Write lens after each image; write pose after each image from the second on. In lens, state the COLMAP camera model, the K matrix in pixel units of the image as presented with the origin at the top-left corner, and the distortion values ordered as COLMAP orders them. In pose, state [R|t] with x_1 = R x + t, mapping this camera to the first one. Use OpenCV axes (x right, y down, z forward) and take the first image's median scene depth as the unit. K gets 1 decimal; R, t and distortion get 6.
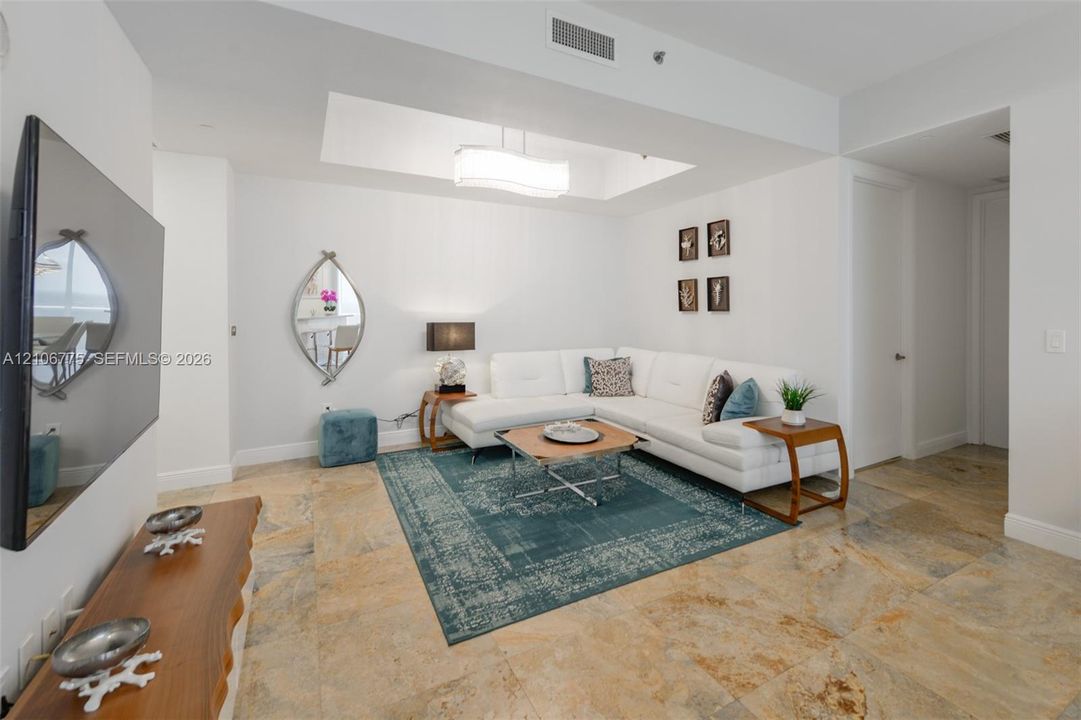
lens RADIAL K [[480.8, 0, 540.9], [0, 480.8, 313.9], [0, 0, 1]] dist [-0.000187, -0.000090]
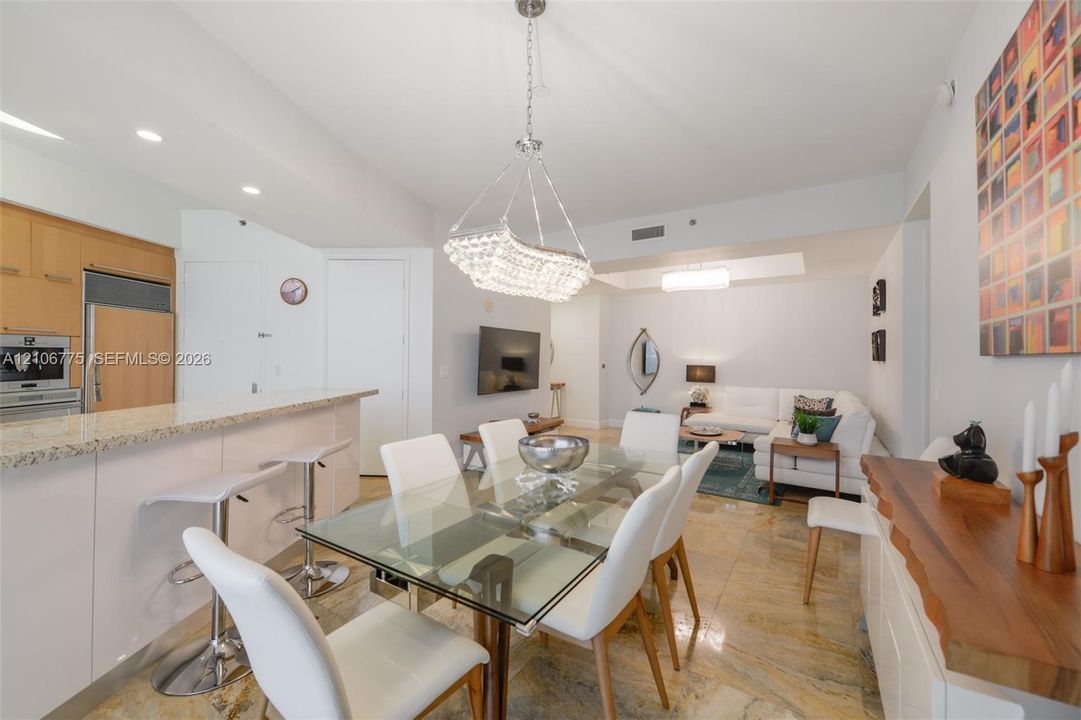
lens RADIAL K [[434.0, 0, 534.8], [0, 434.0, 355.0], [0, 0, 1]] dist [-0.001259, -0.000547]
pose [[0.419765, 0.002212, -0.907630, 0.948657], [-0.012182, 0.999921, -0.003197, -0.006256], [0.907551, 0.012399, 0.419759, -0.156014]]
